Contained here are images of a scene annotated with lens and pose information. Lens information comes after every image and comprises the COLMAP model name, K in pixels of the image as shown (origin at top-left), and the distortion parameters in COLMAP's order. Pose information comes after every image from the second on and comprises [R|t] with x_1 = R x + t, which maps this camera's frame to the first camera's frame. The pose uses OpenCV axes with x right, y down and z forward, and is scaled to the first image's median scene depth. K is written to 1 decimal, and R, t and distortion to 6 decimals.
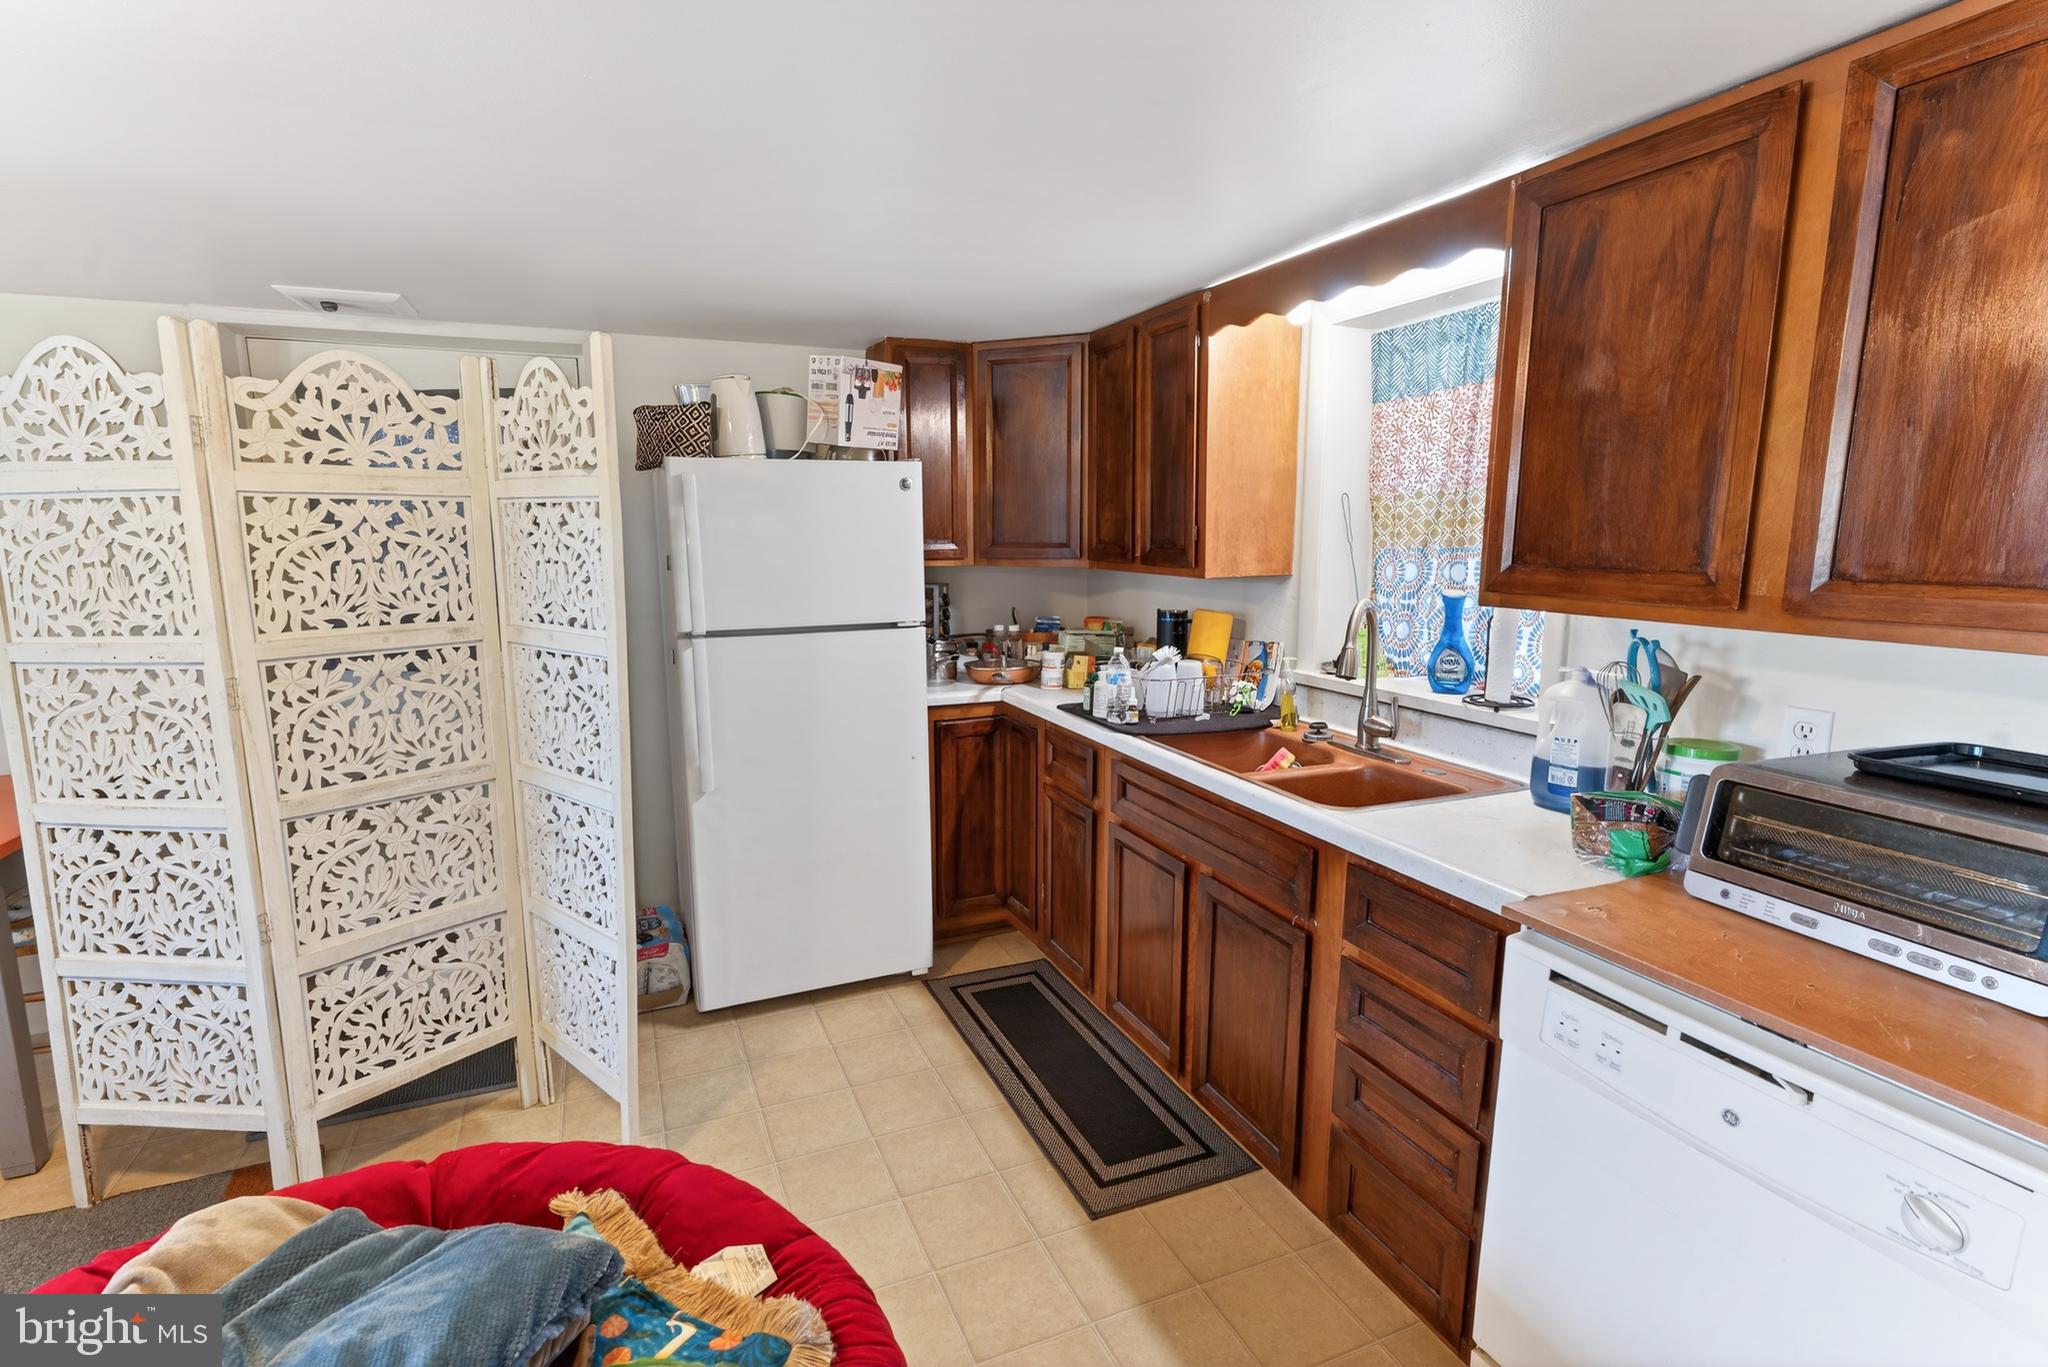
lens RADIAL K [[974.7, 0, 1022.6], [0, 974.7, 685.0], [0, 0, 1]] dist [0.007860, -0.000980]
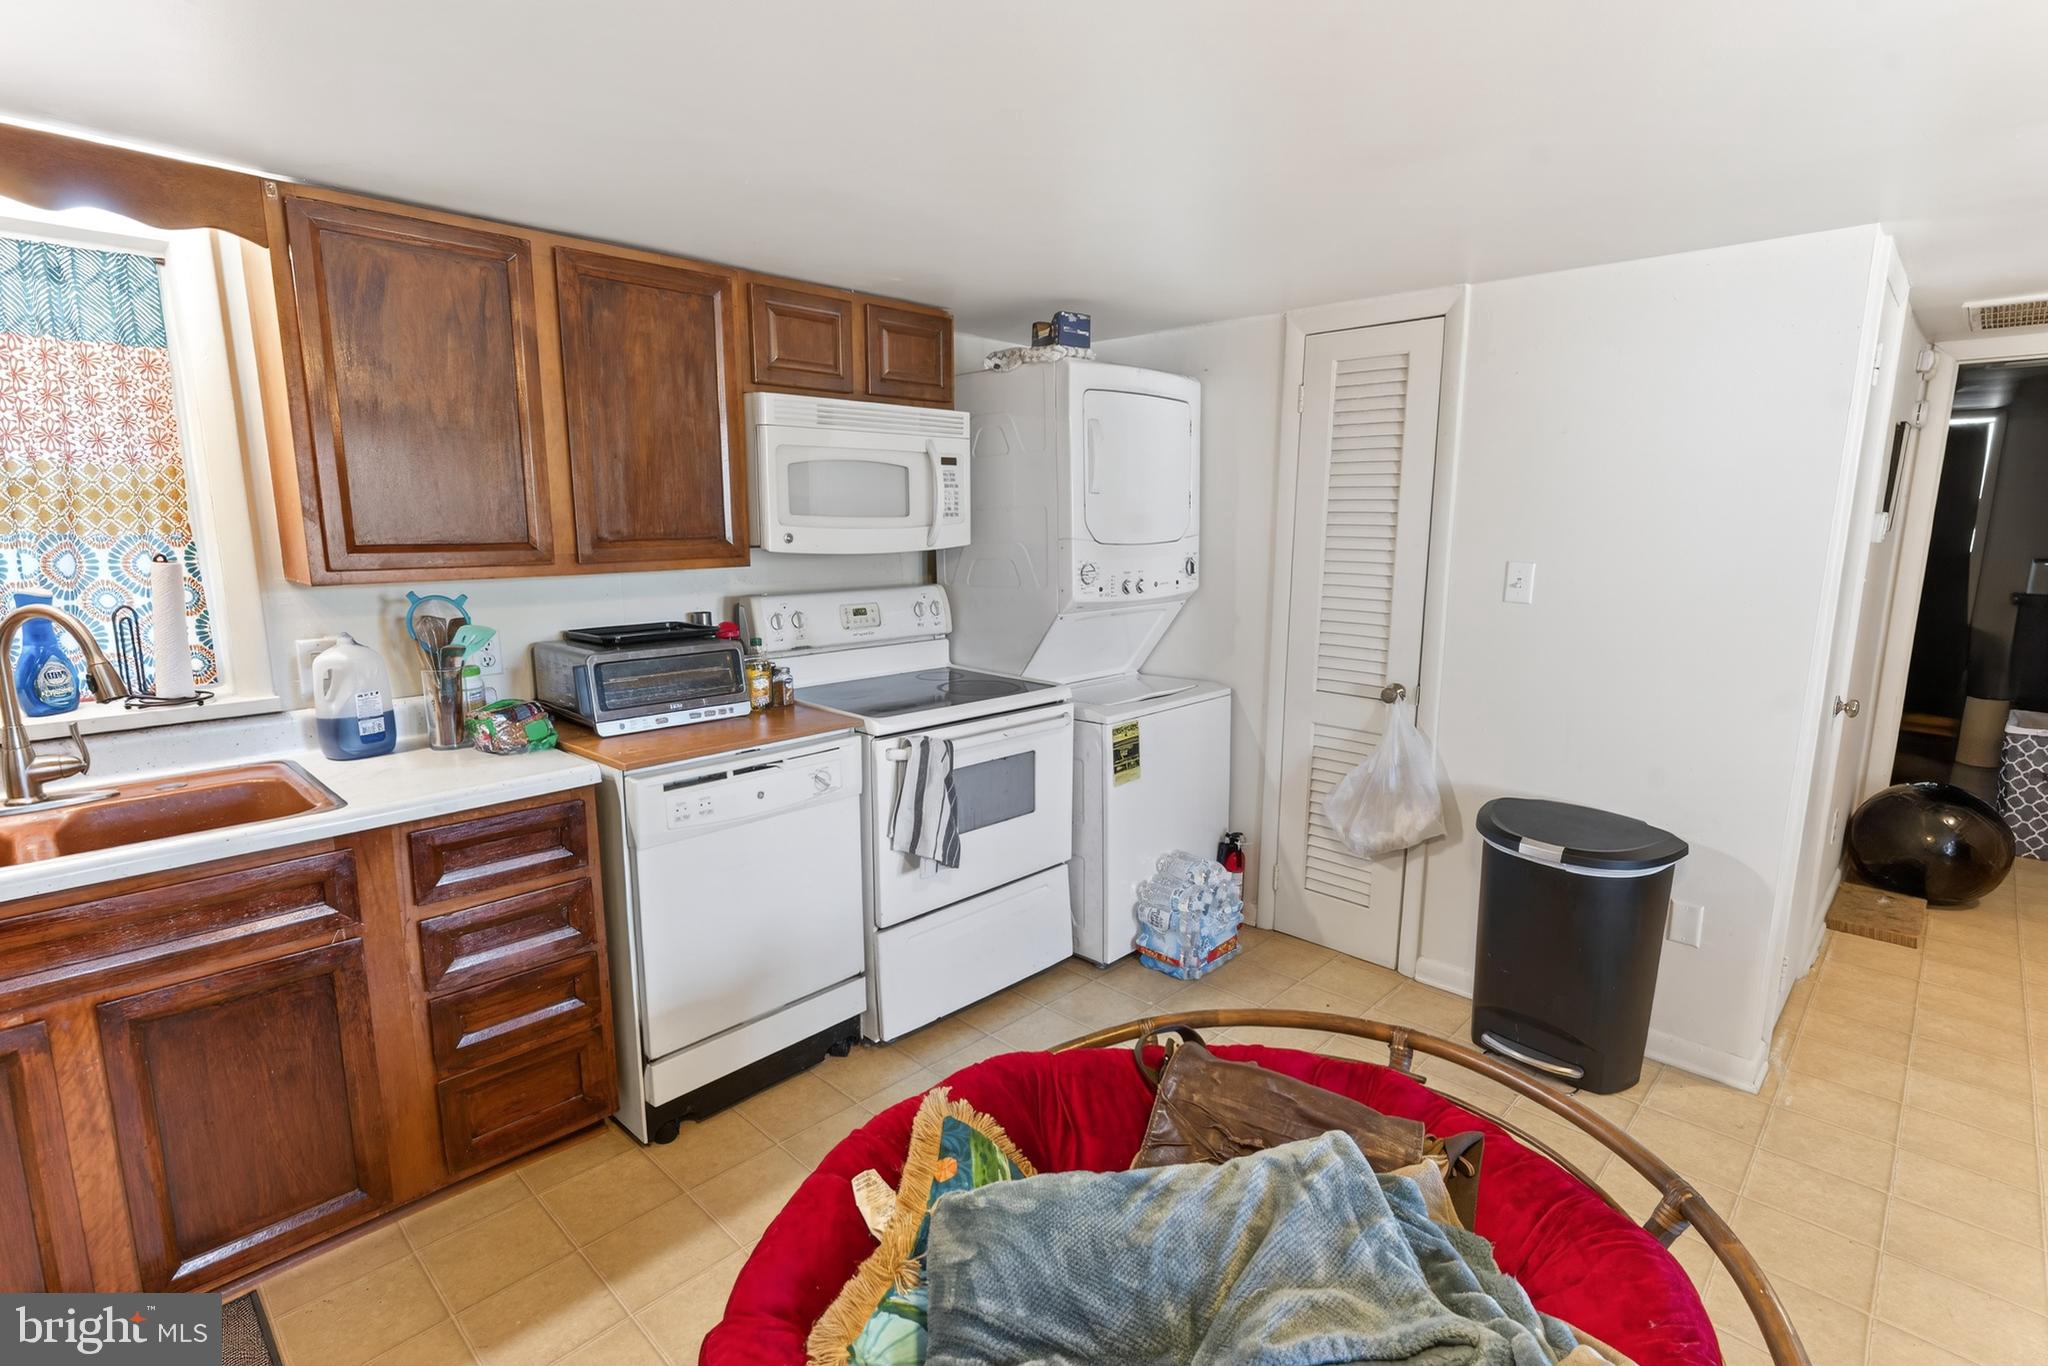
lens RADIAL K [[974.7, 0, 1013.5], [0, 974.7, 683.8], [0, 0, 1]] dist [0.007860, -0.000980]
pose [[-0.387339, -0.162605, 0.907485, -0.586922], [0.147920, 0.960610, 0.235260, -0.086025], [-0.909994, 0.225361, -0.348029, 0.517617]]
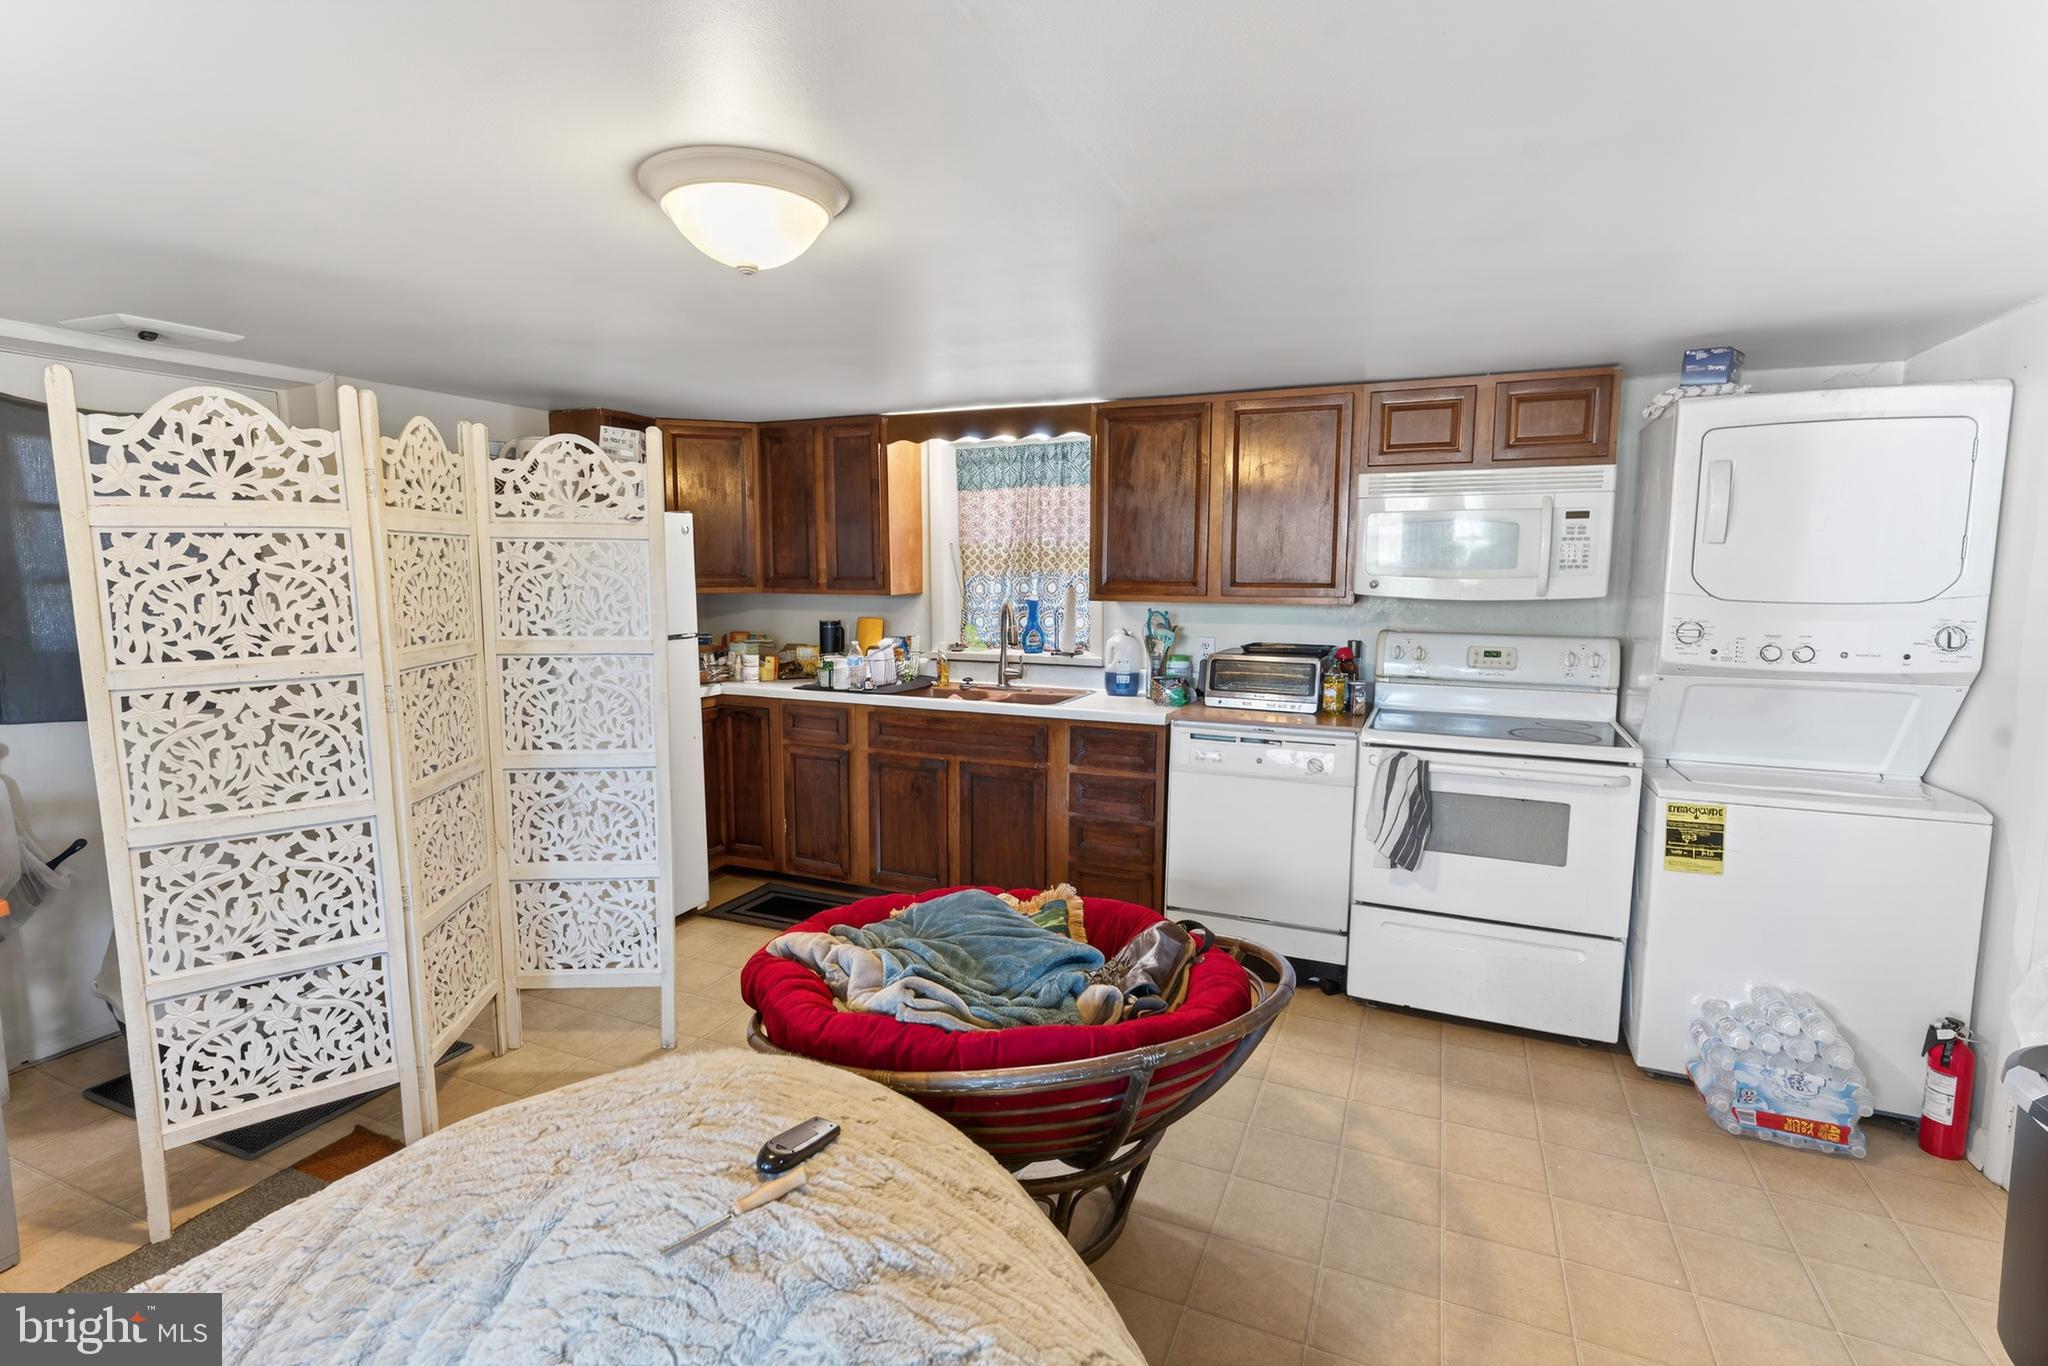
lens RADIAL K [[974.7, 0, 1028.2], [0, 974.7, 694.0], [0, 0, 1]] dist [0.007860, -0.000980]
pose [[0.718468, -0.089294, 0.689805, -0.792678], [0.109626, 0.993868, 0.014474, 0.052937], [-0.686867, 0.065222, 0.723851, -0.295933]]
